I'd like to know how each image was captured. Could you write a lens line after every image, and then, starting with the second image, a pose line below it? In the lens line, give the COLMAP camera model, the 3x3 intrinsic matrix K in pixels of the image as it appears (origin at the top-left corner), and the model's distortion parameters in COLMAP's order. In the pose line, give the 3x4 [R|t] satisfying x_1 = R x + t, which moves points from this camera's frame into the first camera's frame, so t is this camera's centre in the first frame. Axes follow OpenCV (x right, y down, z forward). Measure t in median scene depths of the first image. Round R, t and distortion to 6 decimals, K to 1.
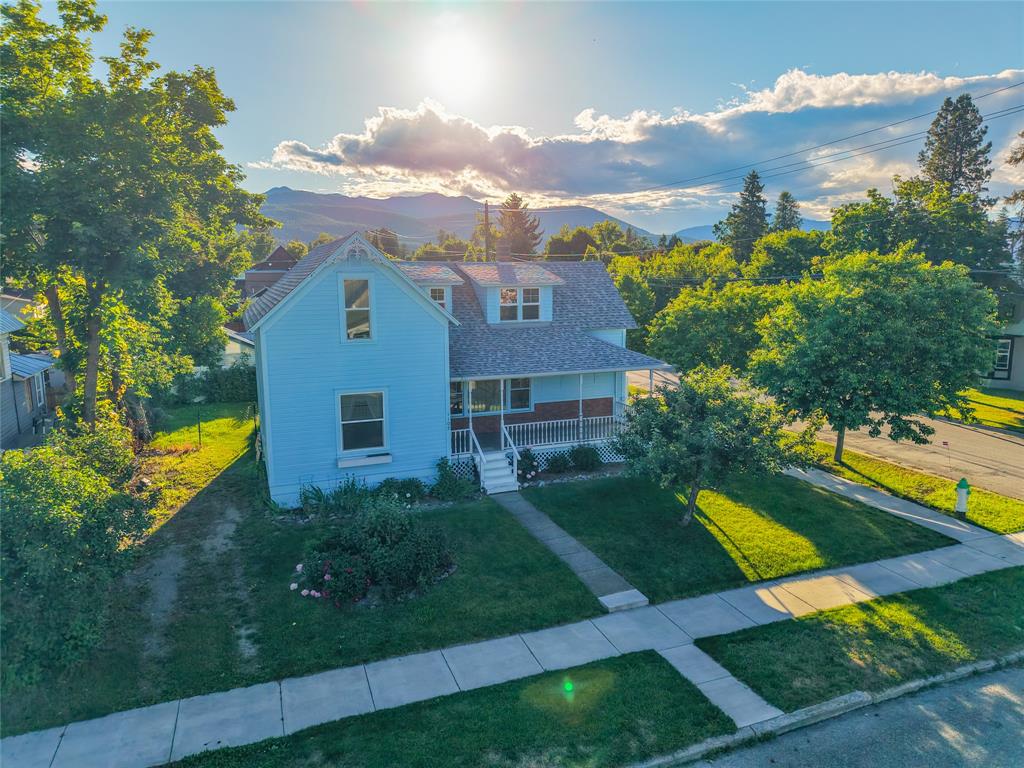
lens RADIAL K [[676.1, 0, 512.0], [0, 676.1, 384.0], [0, 0, 1]] dist [0.020743, -0.008524]
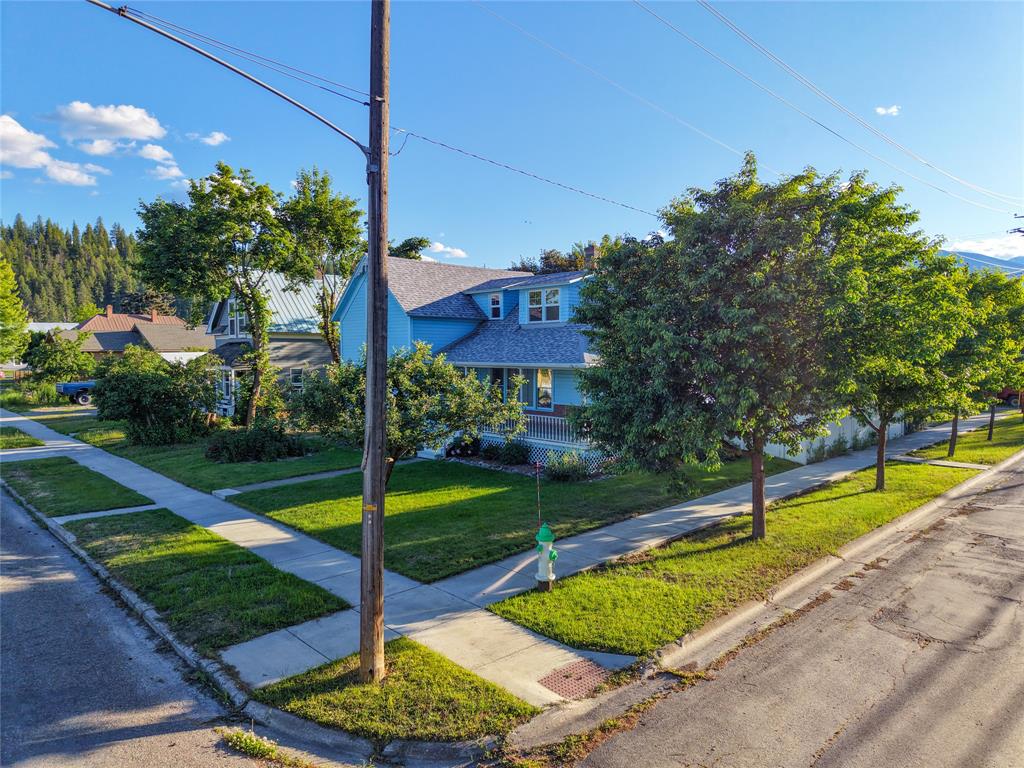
lens RADIAL K [[676.1, 0, 512.0], [0, 676.1, 384.0], [0, 0, 1]] dist [0.020743, -0.008524]
pose [[0.378217, 0.049313, -0.924403, 1.289877], [-0.146896, 0.989125, -0.007337, 0.022816], [0.913988, 0.138566, 0.381348, 0.764224]]
